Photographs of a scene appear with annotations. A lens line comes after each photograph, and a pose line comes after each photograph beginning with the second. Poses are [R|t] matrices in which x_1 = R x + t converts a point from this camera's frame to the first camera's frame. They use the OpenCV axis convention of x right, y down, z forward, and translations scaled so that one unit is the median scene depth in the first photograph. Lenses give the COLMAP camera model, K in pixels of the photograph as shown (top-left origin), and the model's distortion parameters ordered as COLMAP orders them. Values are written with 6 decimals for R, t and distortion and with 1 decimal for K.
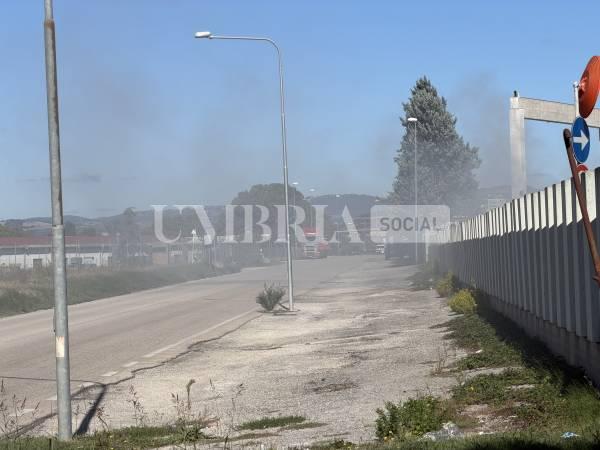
lens RADIAL K [[1684.4, 0, 306.0], [0, 1684.4, 223.7], [0, 0, 1]] dist [0.109308, 0.352885]
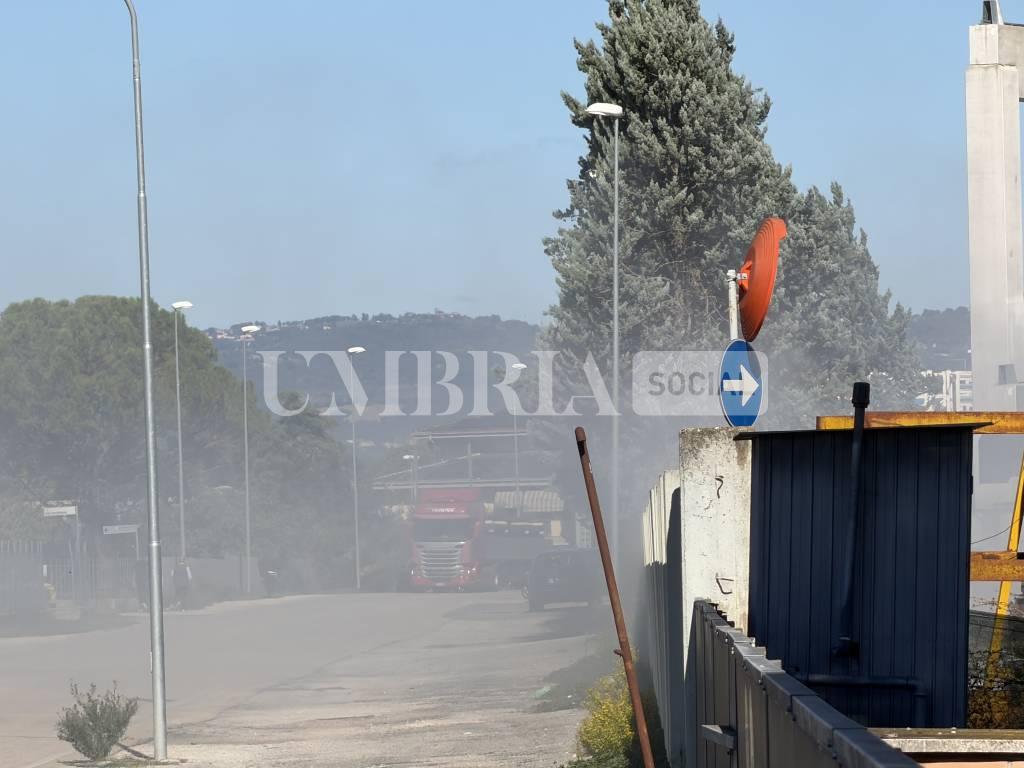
lens RADIAL K [[7410.8, 0, 512.0], [0, 7410.8, 384.0], [0, 0, 1]] dist [-0.328280, 42.161406]
pose [[0.999224, 0.010408, 0.037993, 0.001812], [-0.010070, 0.999908, -0.009060, -0.005056], [-0.038084, 0.008670, 0.999237, -0.208700]]
